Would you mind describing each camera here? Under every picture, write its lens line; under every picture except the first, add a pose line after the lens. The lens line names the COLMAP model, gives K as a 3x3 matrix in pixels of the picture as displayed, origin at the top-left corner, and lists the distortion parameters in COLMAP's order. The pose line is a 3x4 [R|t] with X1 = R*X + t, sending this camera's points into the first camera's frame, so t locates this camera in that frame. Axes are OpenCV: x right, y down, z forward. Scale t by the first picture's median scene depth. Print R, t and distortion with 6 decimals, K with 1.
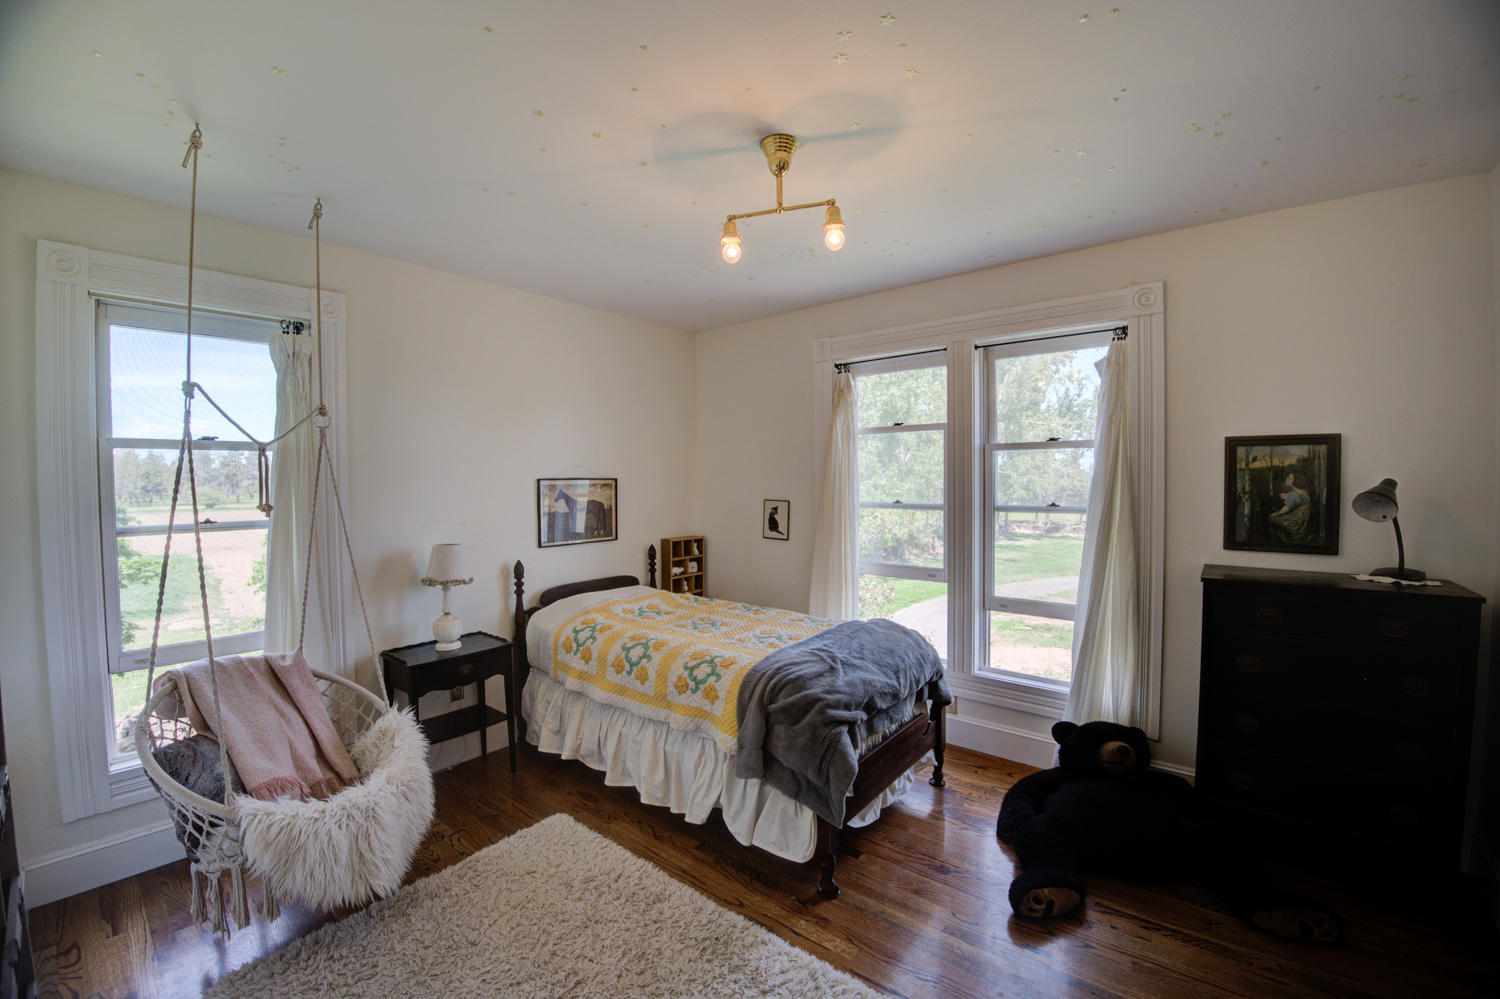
lens RADIAL K [[621.2, 0, 747.0], [0, 621.2, 497.9], [0, 0, 1]] dist [-0.045970, -0.000075]
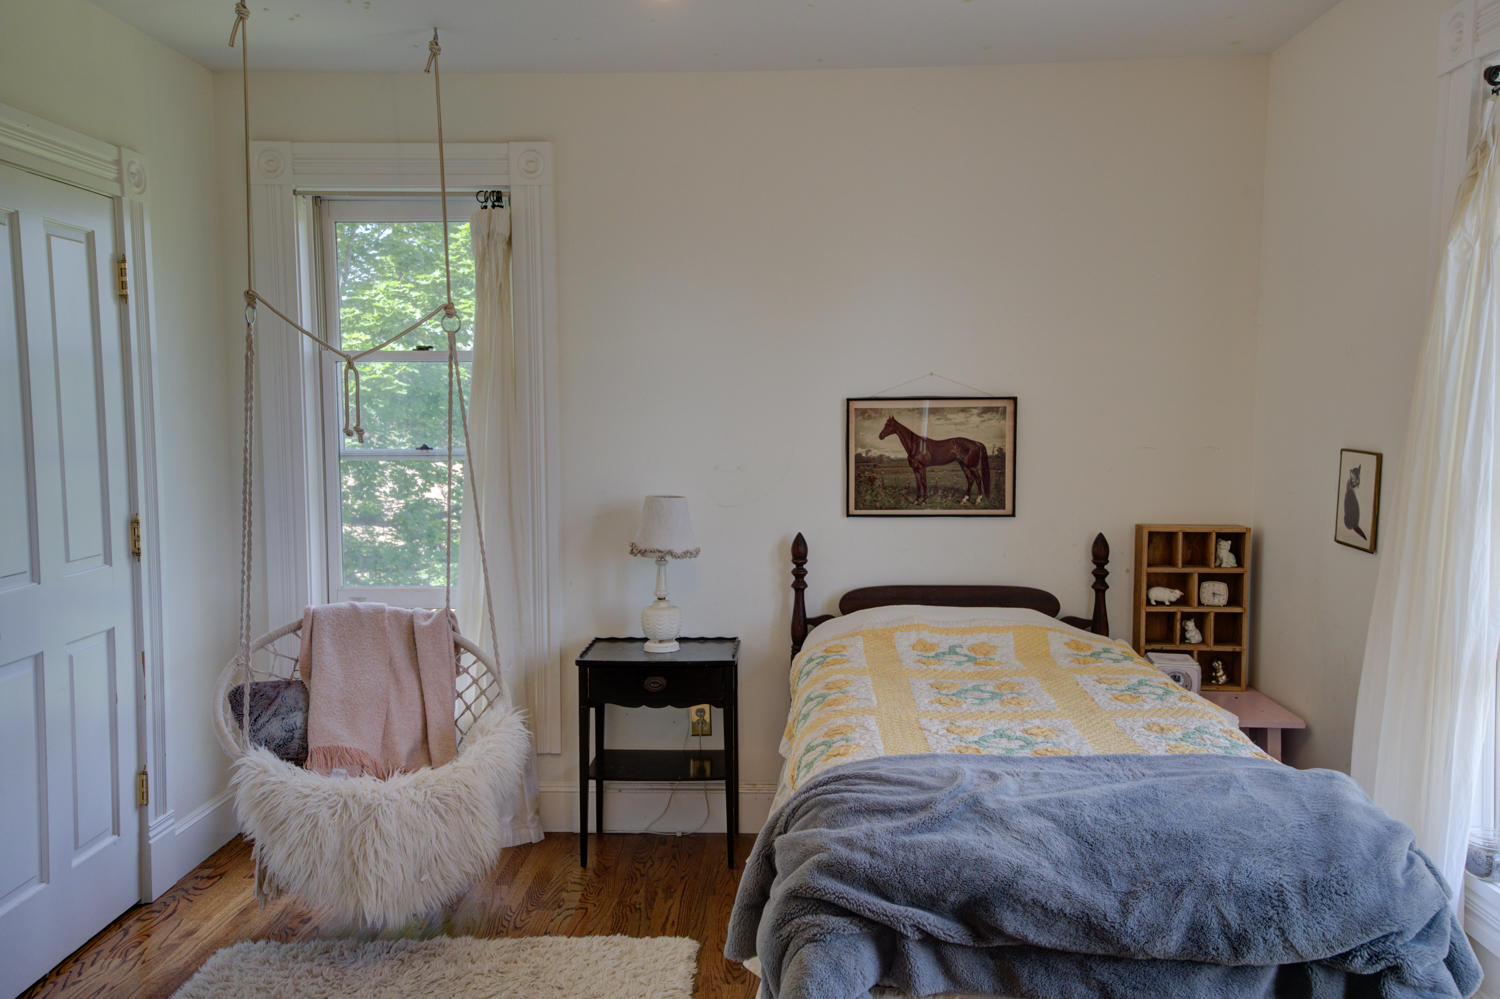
lens RADIAL K [[1242.8, 0, 750.0], [0, 1242.8, 499.5], [0, 0, 1]] dist [0.108402, 0.002653]
pose [[0.581437, 0.067931, -0.810751, 0.563467], [-0.024121, 0.997509, 0.066281, -0.011189], [0.813234, -0.018982, 0.581627, 0.242462]]
